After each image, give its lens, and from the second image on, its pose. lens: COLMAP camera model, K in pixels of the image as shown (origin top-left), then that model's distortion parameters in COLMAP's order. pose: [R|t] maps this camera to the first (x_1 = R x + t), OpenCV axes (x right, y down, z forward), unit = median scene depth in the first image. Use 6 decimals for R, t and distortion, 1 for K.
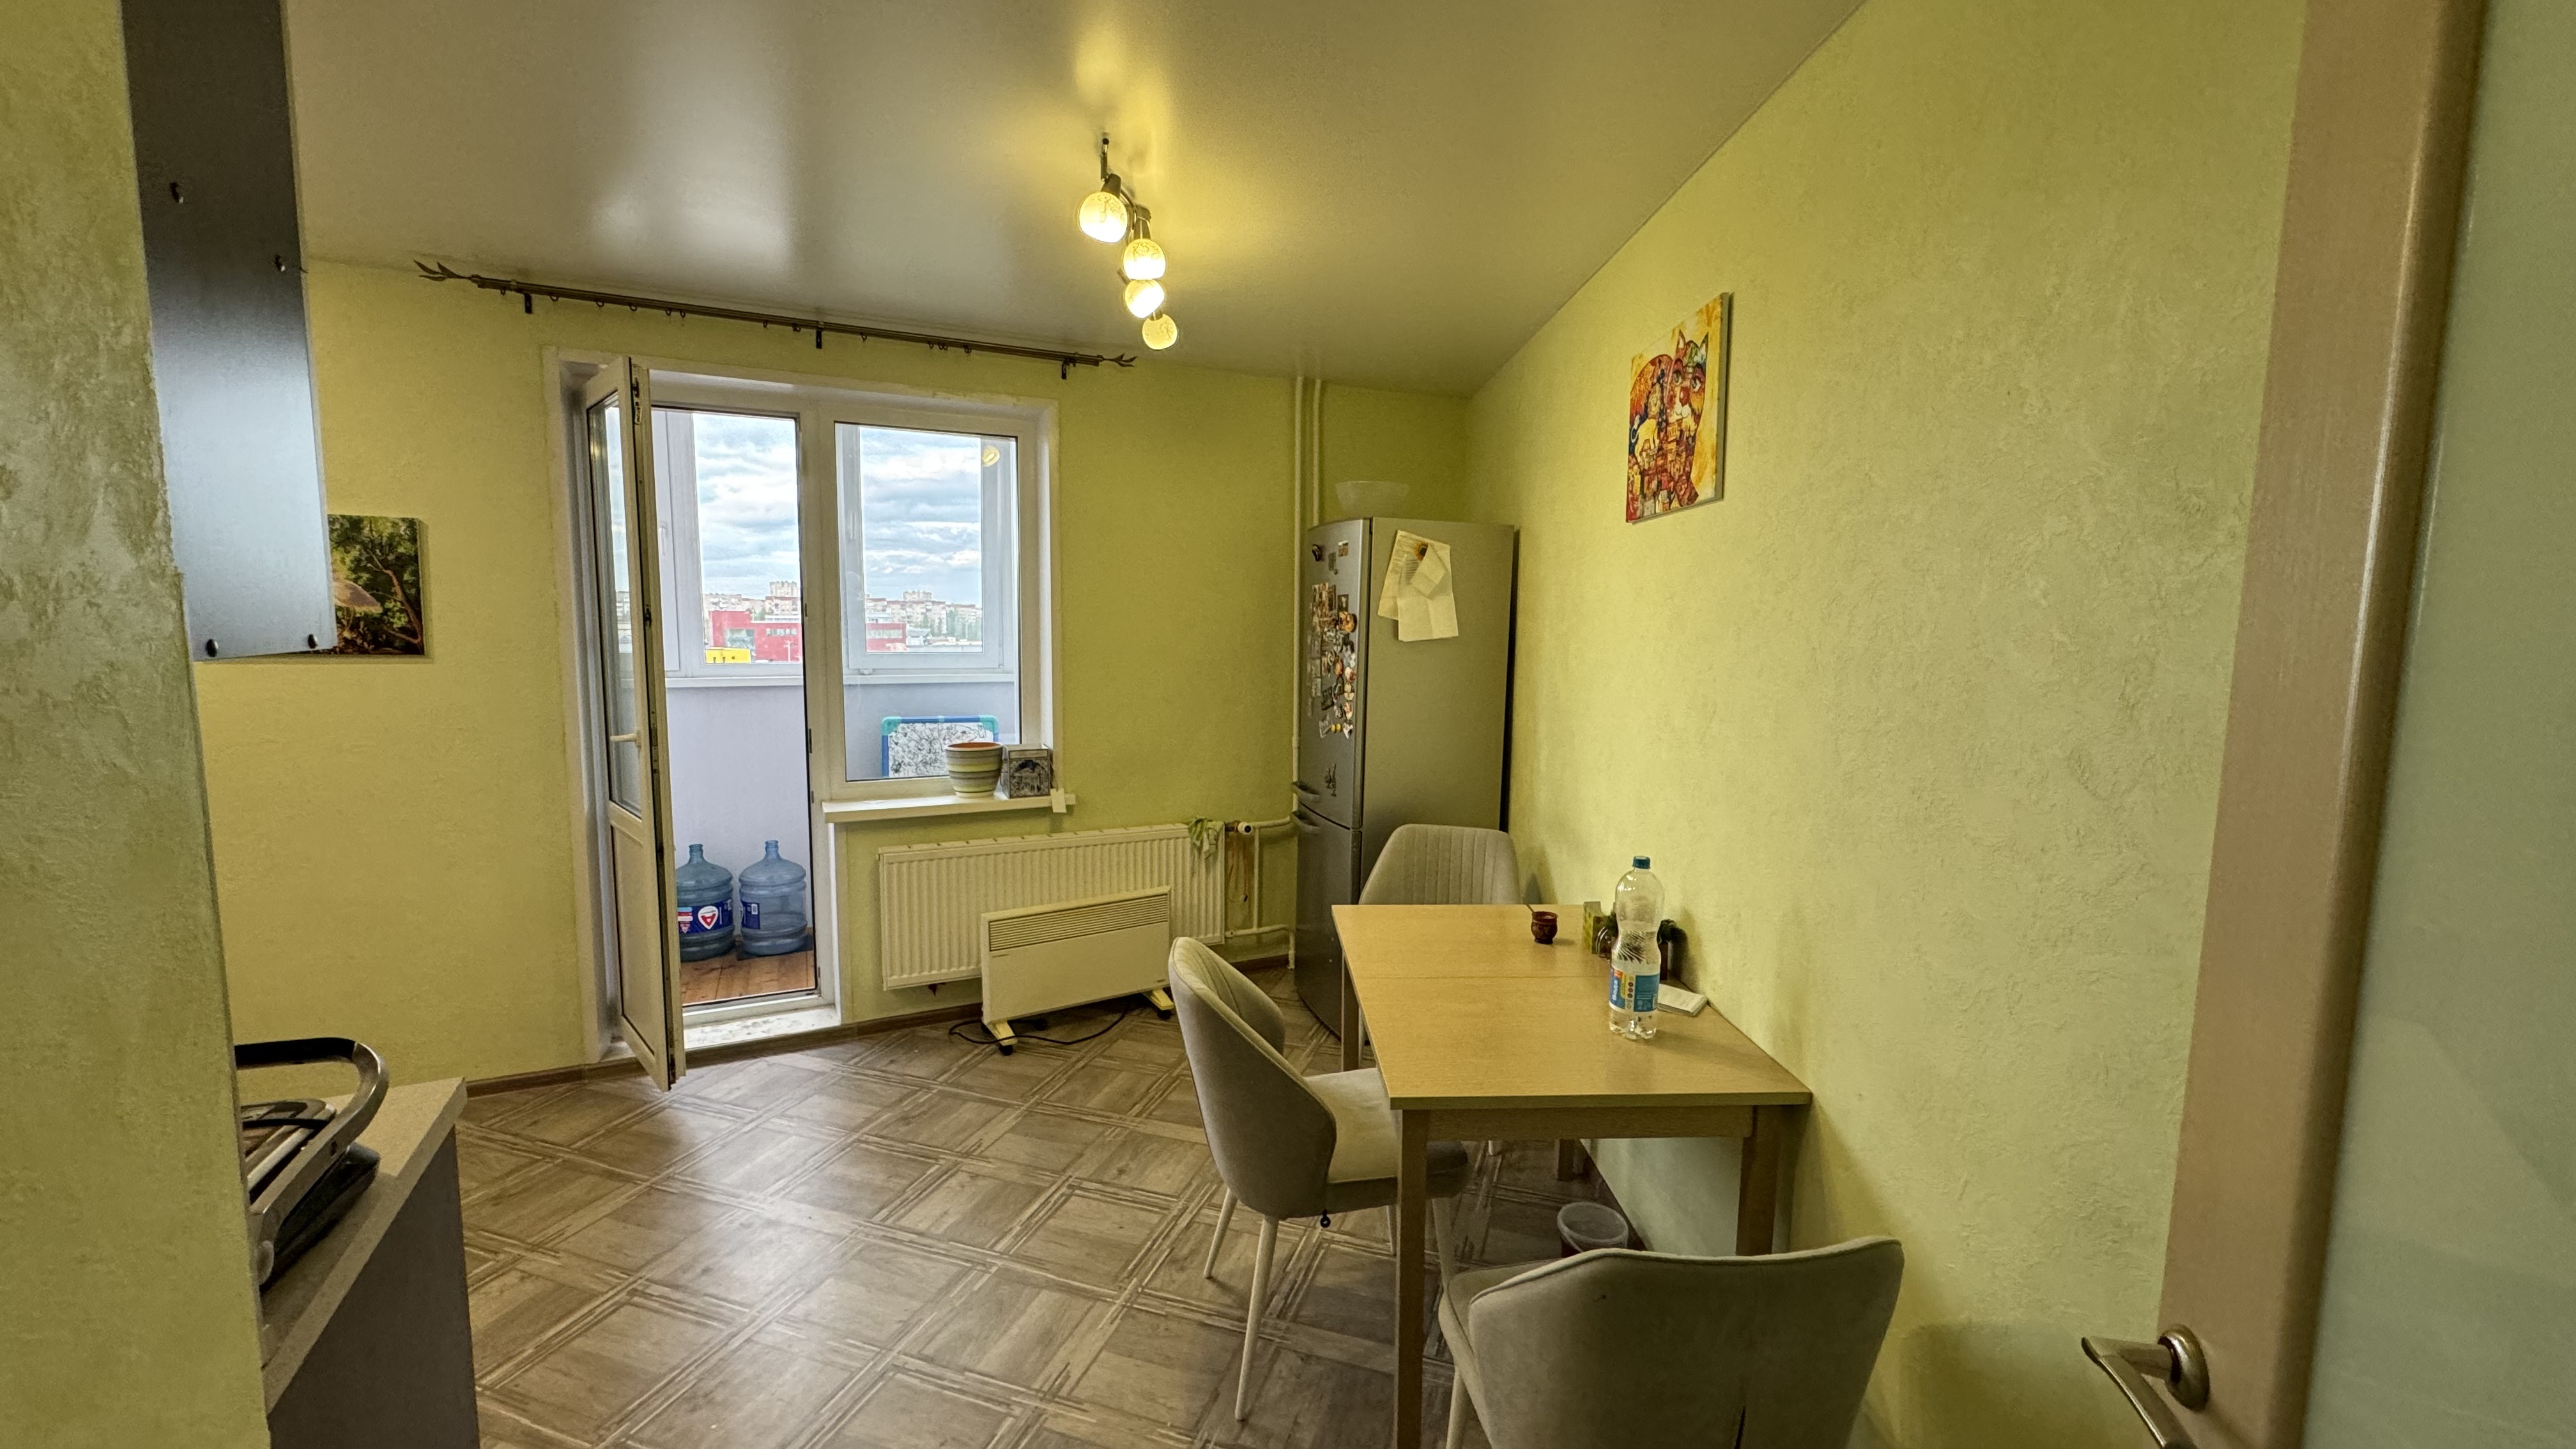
lens RADIAL K [[1029.5, 0, 1286.9], [0, 1029.5, 723.0], [0, 0, 1]] dist [-0.001122, -0.000420]
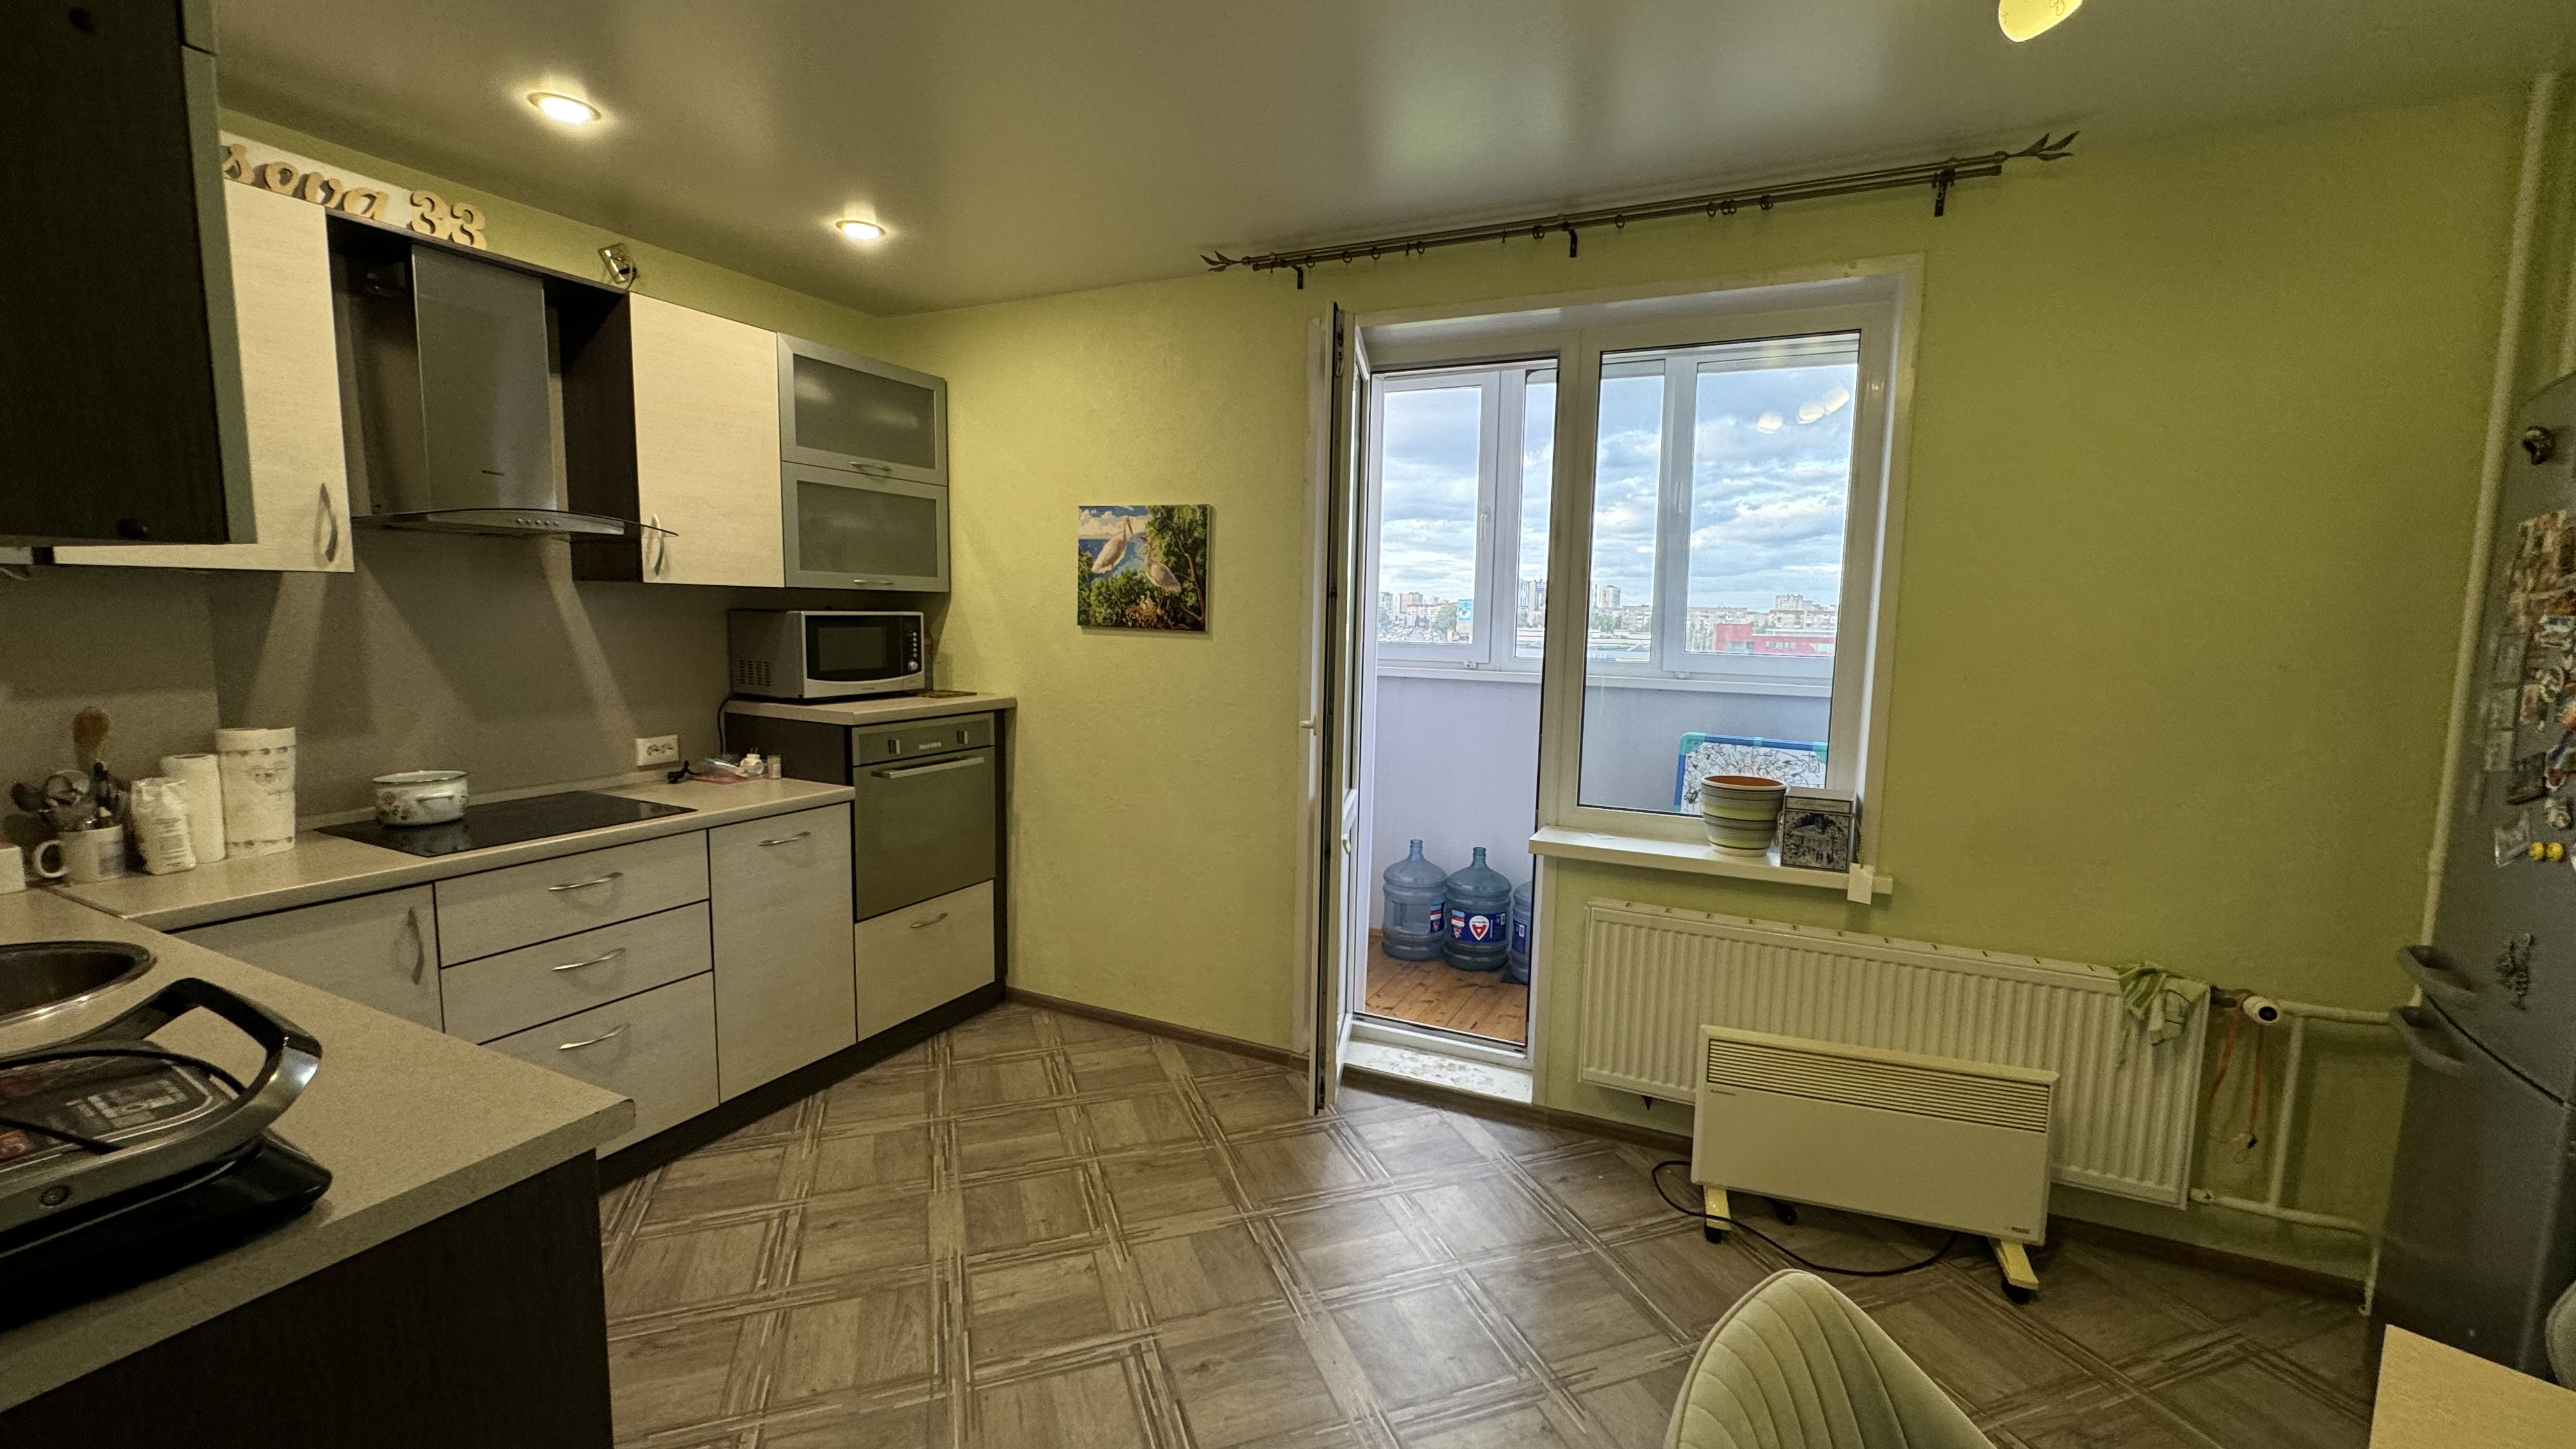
lens RADIAL K [[1029.5, 0, 1286.9], [0, 1029.5, 723.0], [0, 0, 1]] dist [-0.001122, -0.000420]
pose [[0.617271, 0.084995, -0.782146, 0.052545], [-0.095295, 0.994905, 0.032907, -0.011653], [0.780958, 0.054222, 0.622226, 0.322424]]
